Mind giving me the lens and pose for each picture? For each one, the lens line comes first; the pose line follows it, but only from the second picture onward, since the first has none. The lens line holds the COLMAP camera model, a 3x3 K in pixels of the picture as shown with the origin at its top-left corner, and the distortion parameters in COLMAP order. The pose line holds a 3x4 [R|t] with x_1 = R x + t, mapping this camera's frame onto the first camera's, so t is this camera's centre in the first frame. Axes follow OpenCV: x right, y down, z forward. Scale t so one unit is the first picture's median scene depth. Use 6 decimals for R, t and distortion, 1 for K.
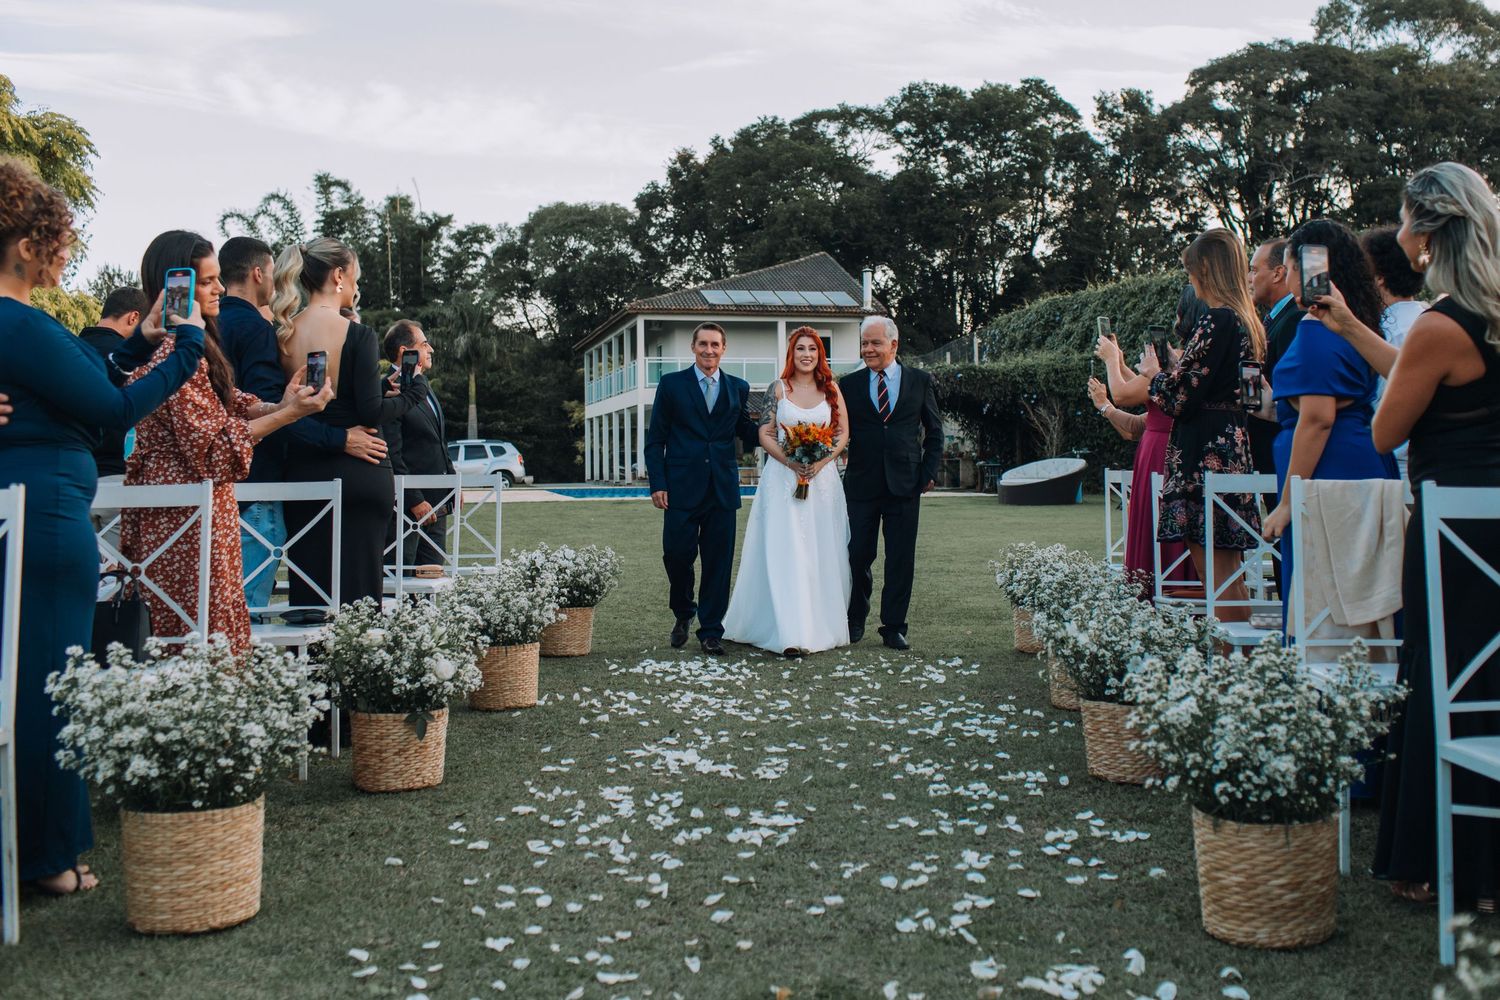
lens RADIAL K [[1556.0, 0, 779.2], [0, 1556.0, 499.1], [0, 0, 1]] dist [-0.010303, 0.002078]
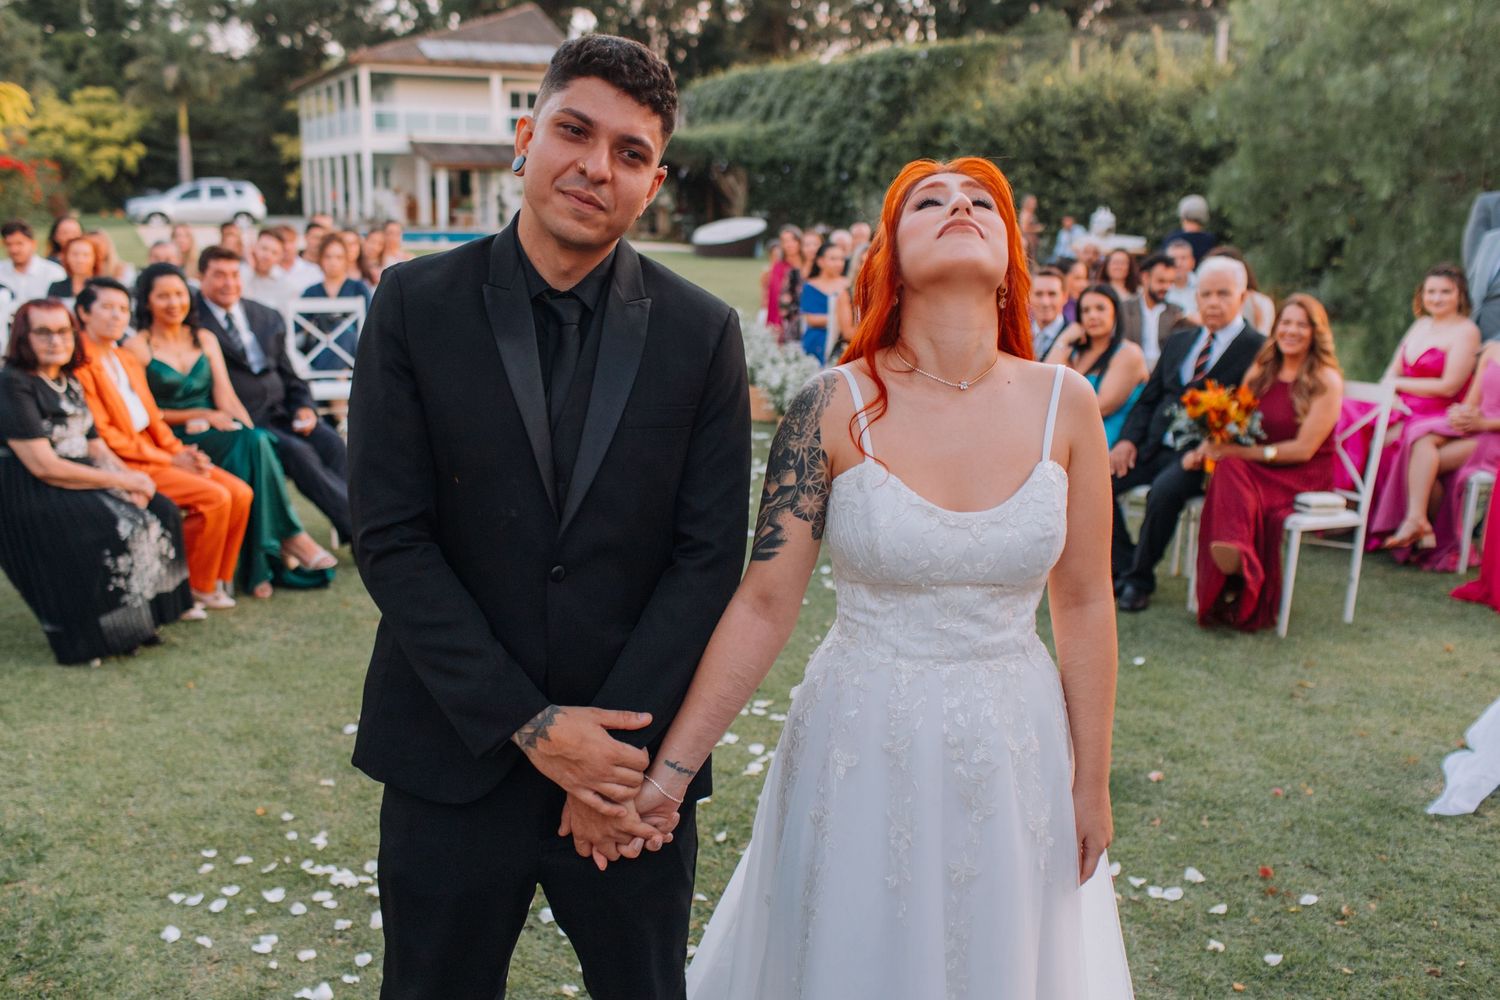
lens RADIAL K [[1556.0, 0, 779.2], [0, 1556.0, 499.1], [0, 0, 1]] dist [-0.010303, 0.002078]
pose [[0.979908, -0.007820, 0.199295, -0.014549], [-0.026236, 0.985495, 0.167663, -0.006304], [-0.197716, -0.169523, 0.965490, -0.085532]]
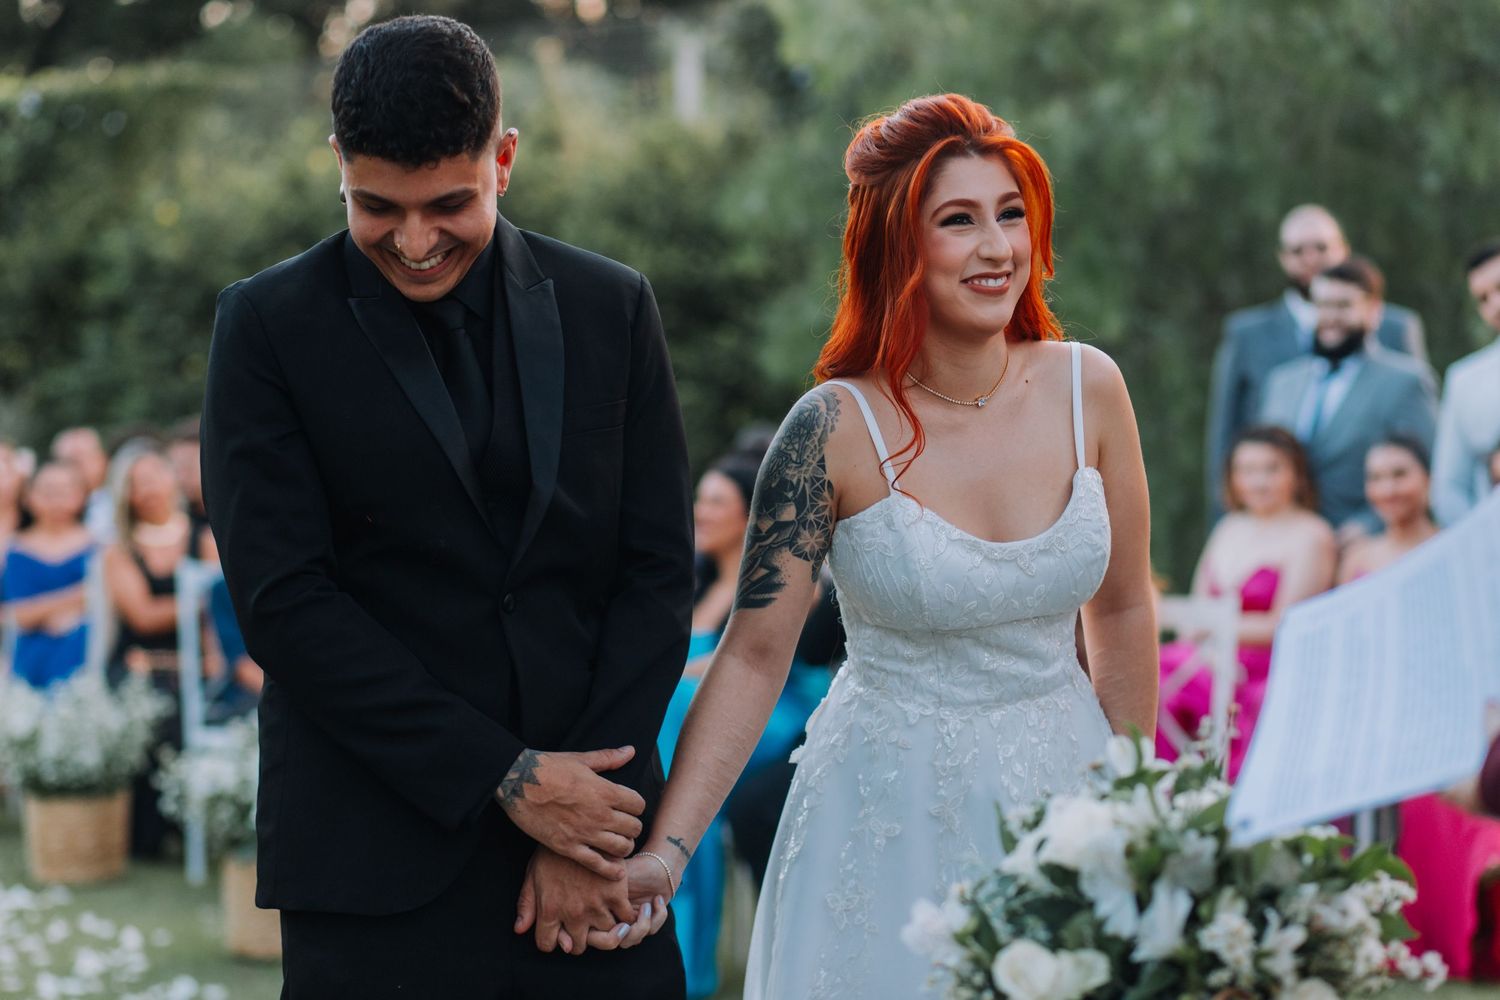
lens RADIAL K [[3698.9, 0, 751.4], [0, 3698.9, 499.7], [0, 0, 1]] dist [0.342368, 0.201177]
pose [[0.876796, -0.008867, 0.480781, -0.037663], [0.014976, 0.999848, -0.008872, -0.001538], [-0.480629, 0.014979, 0.876796, -0.109008]]
